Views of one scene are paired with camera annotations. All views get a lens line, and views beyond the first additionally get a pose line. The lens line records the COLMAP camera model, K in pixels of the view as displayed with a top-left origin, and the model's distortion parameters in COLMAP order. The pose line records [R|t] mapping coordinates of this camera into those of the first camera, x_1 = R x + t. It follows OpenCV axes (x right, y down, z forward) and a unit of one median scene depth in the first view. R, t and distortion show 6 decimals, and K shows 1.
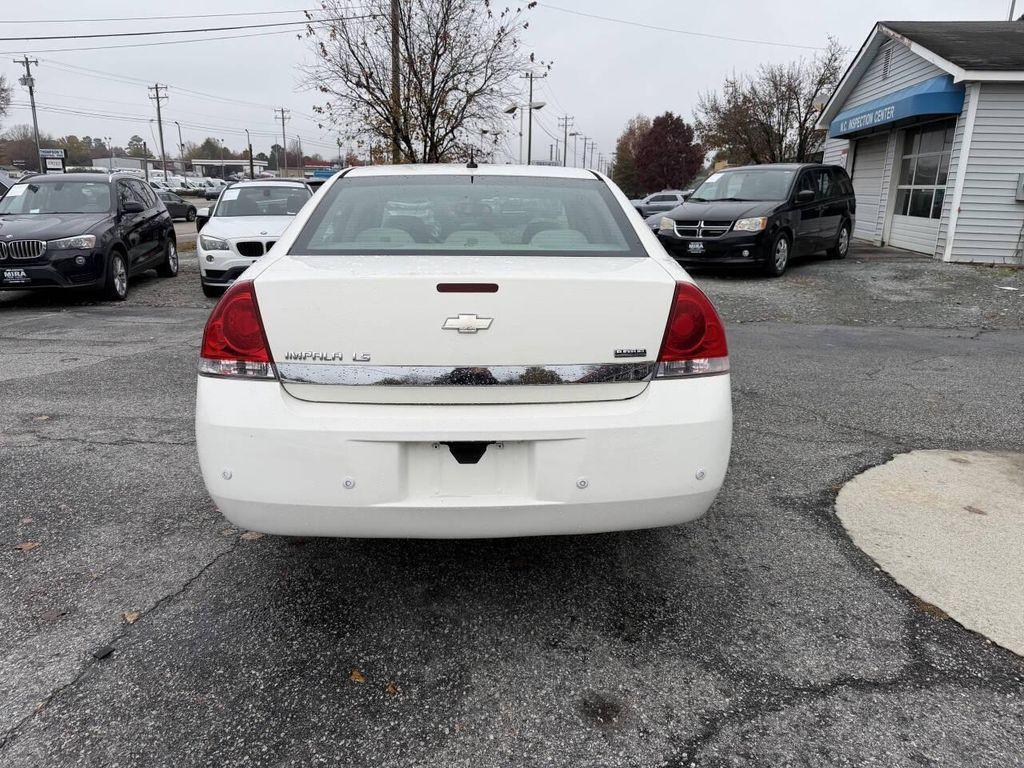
lens RADIAL K [[724.5, 0, 507.8], [0, 724.5, 383.4], [0, 0, 1]] dist [0.004477, -0.011925]
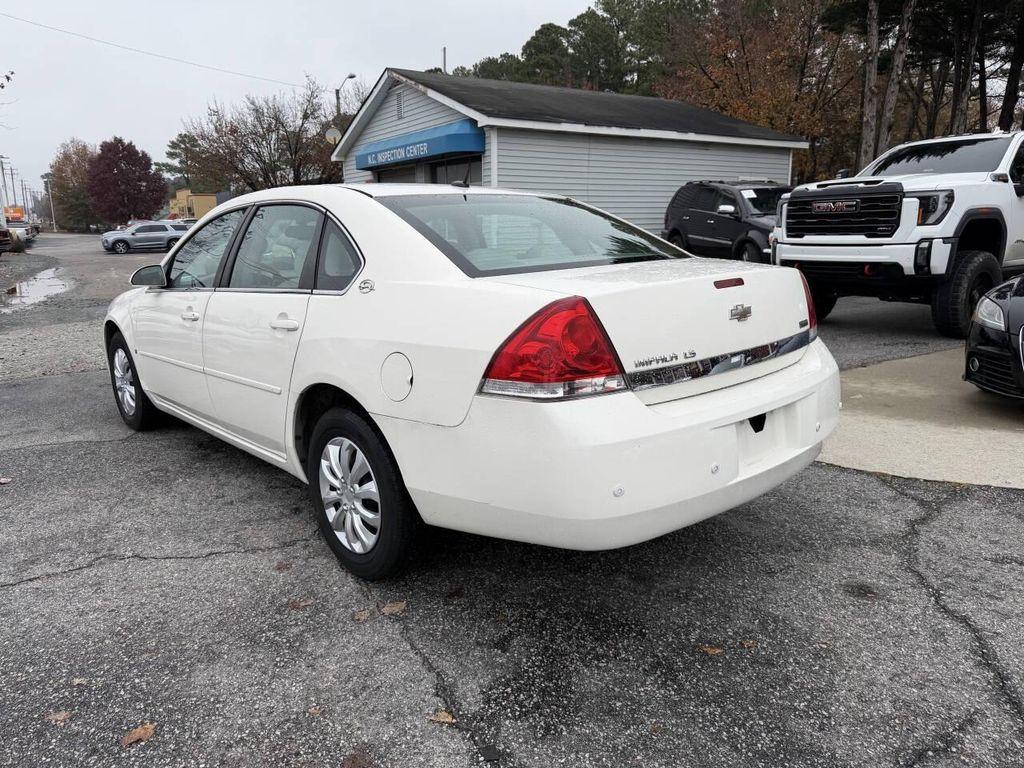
lens RADIAL K [[715.2, 0, 508.6], [0, 715.2, 399.1], [0, 0, 1]] dist [0.030538, -0.042280]
pose [[0.762383, -0.174850, 0.623057, -0.181006], [0.185175, 0.981490, 0.048855, -0.012262], [-0.620067, 0.078129, 0.780649, 0.056379]]
